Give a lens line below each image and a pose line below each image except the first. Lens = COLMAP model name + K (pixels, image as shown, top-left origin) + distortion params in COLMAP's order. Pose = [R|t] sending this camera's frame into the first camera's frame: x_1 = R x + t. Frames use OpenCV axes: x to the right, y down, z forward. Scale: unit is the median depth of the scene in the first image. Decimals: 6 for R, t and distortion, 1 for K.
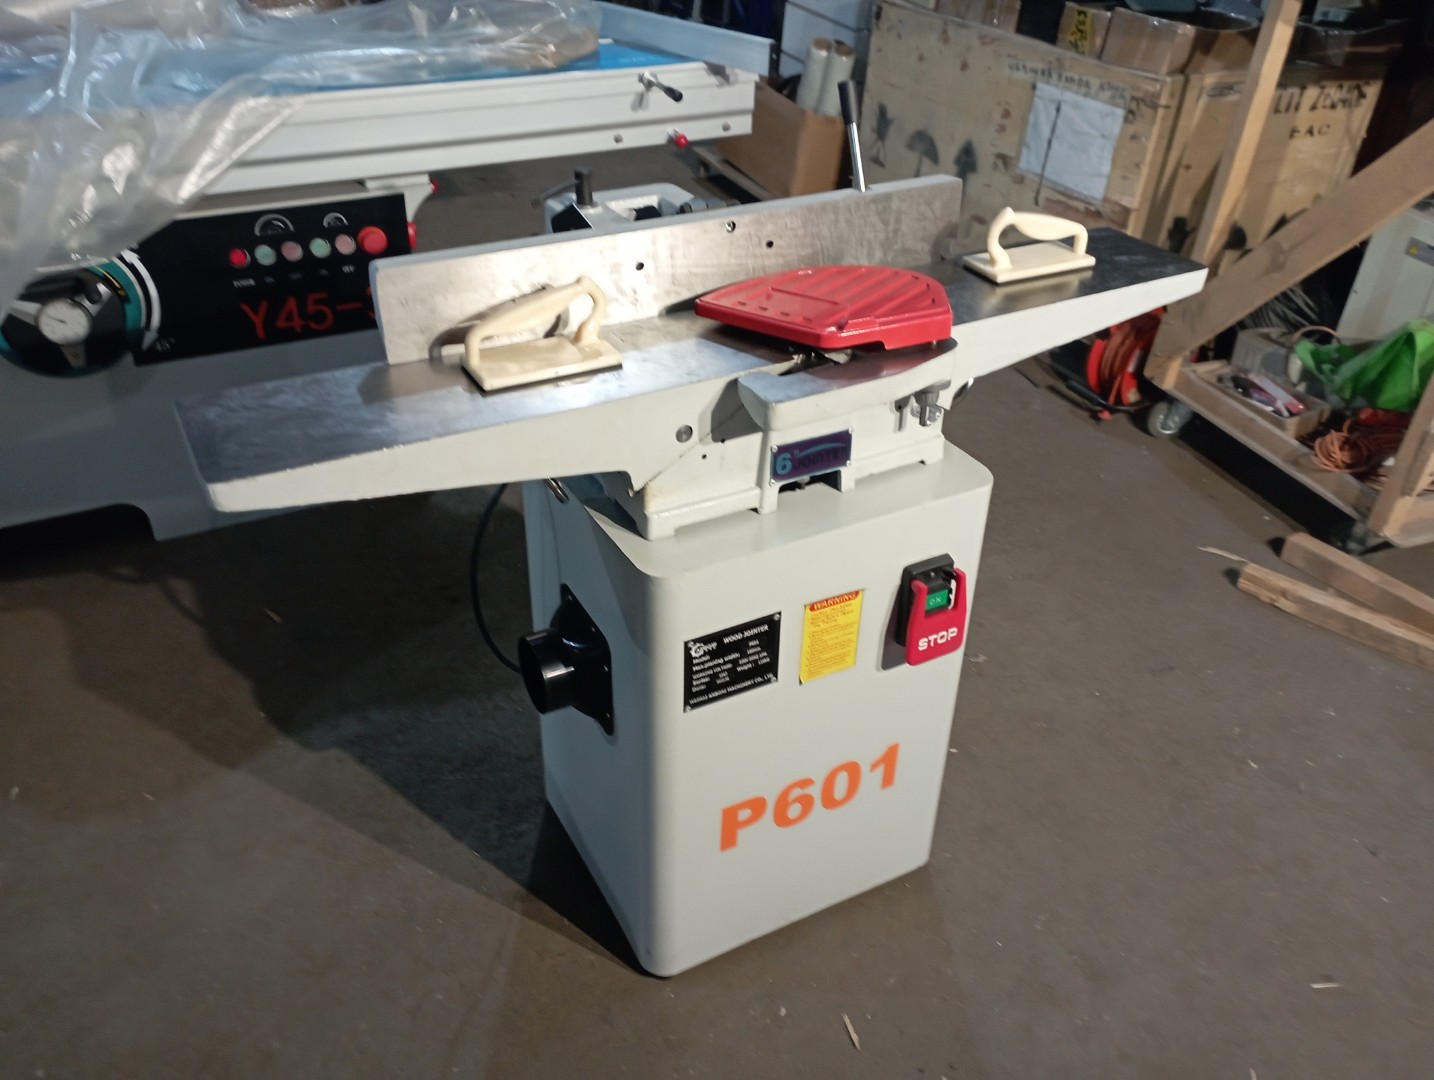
lens RADIAL K [[1177.9, 0, 717.0], [0, 1177.9, 540.0], [0, 0, 1]] dist [0.104000, -0.140855]
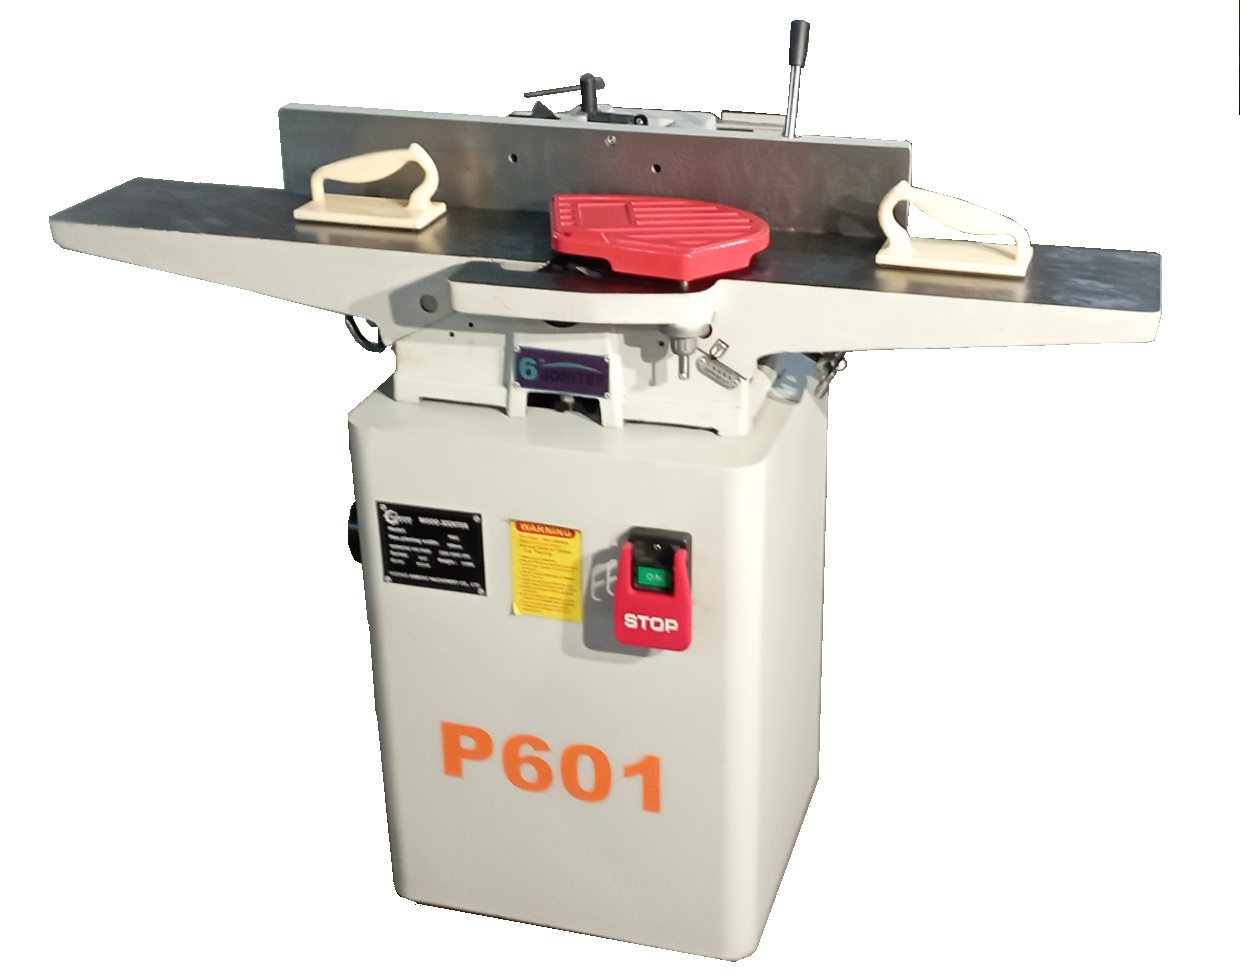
lens RADIAL K [[1576.6, 0, 681.8], [0, 1576.6, 453.8], [0, 0, 1]] dist [0.114583, -0.011978]
pose [[0.718832, 0.270515, -0.640392, 0.878834], [-0.361212, 0.932412, -0.011585, -0.026493], [0.593976, 0.239645, 0.767961, 0.086843]]
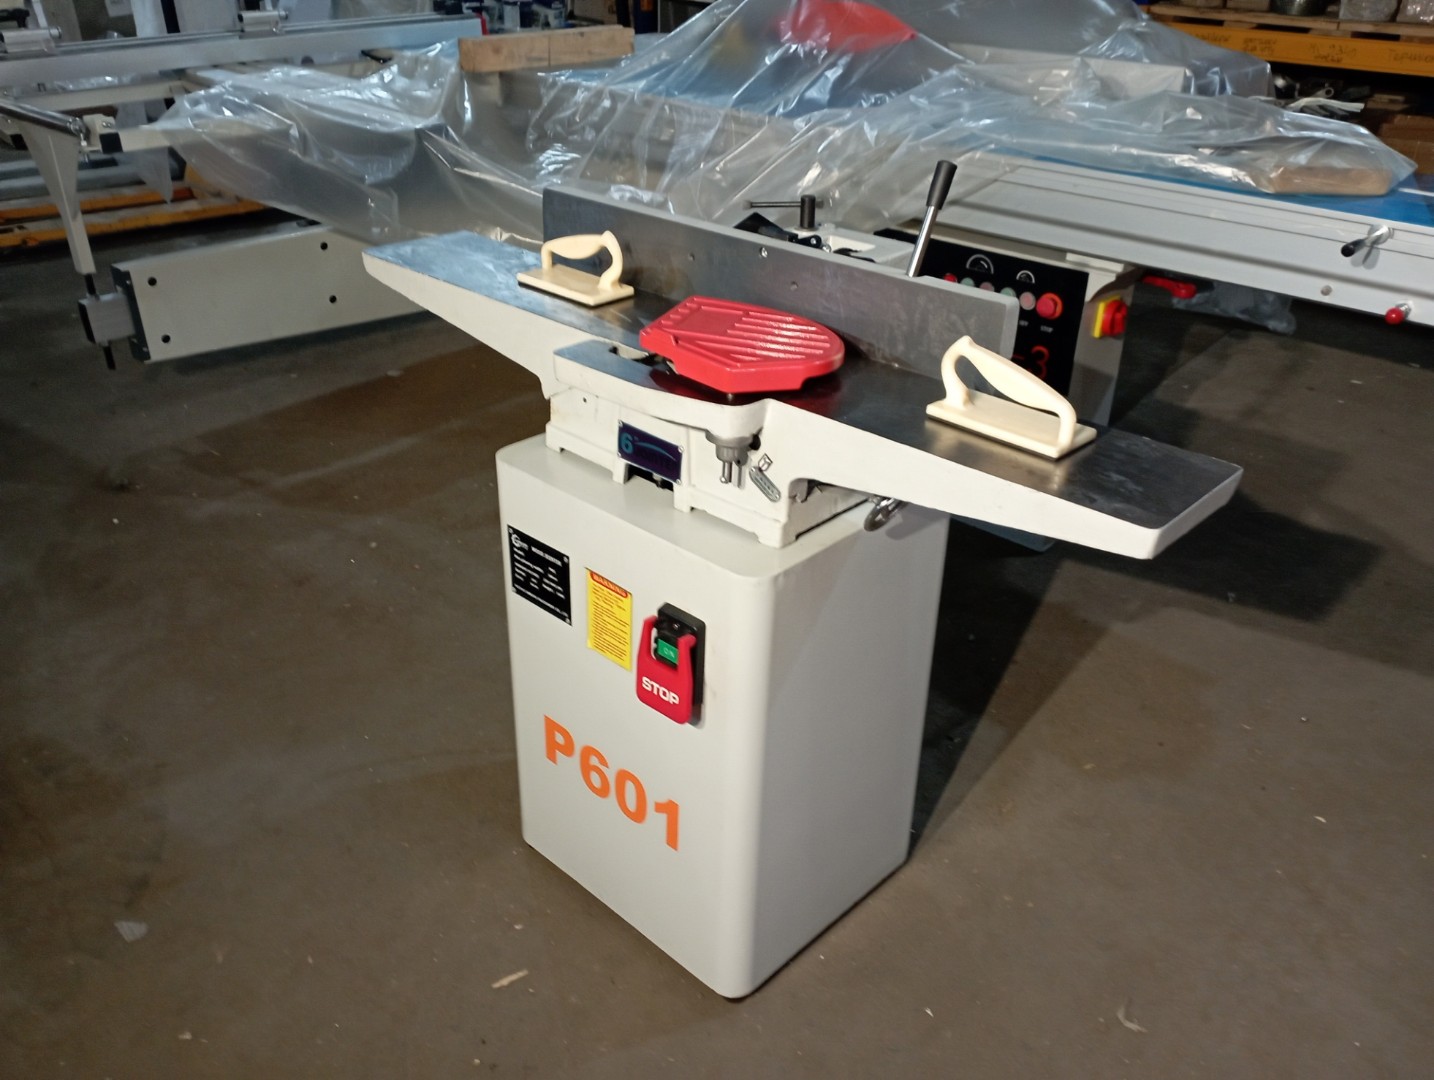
lens RADIAL K [[1177.9, 0, 717.0], [0, 1177.9, 540.0], [0, 0, 1]] dist [0.104000, -0.140855]
pose [[0.318913, 0.439129, -0.839917, 0.919152], [-0.531954, 0.816377, 0.224841, -0.248371], [0.784423, 0.375092, 0.493949, 0.494794]]
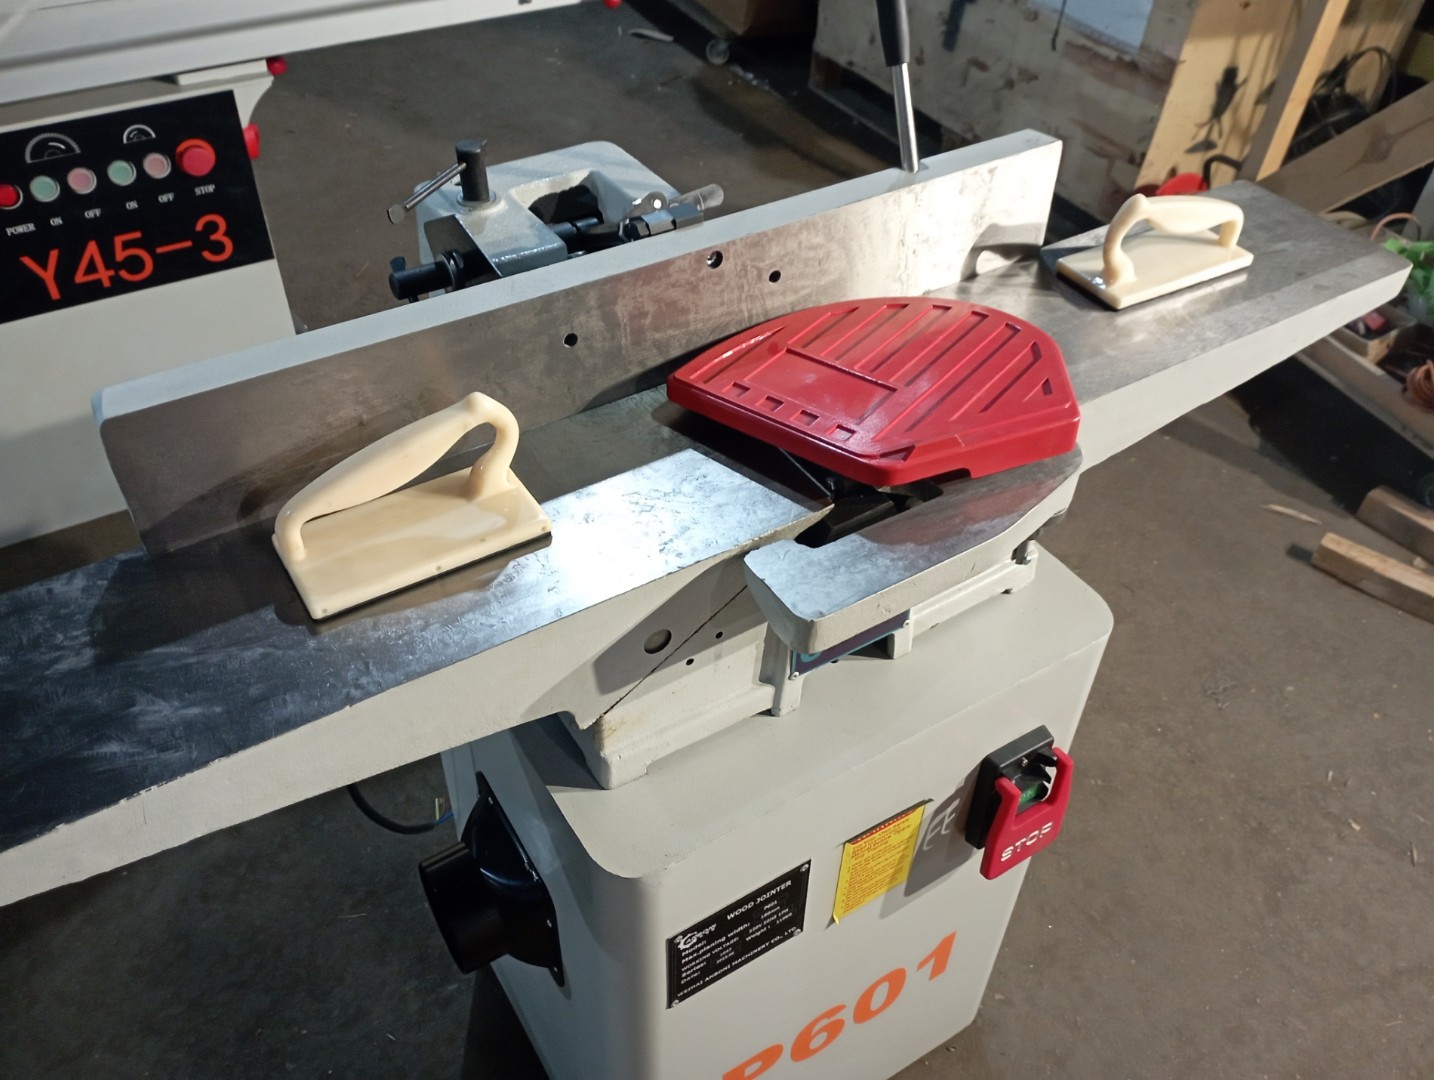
lens RADIAL K [[1177.9, 0, 717.0], [0, 1177.9, 540.0], [0, 0, 1]] dist [0.104000, -0.140855]
pose [[0.998163, -0.039138, 0.046250, -0.019543], [0.030866, 0.985358, 0.167681, -0.205134], [-0.052135, -0.165945, 0.984756, 0.337477]]
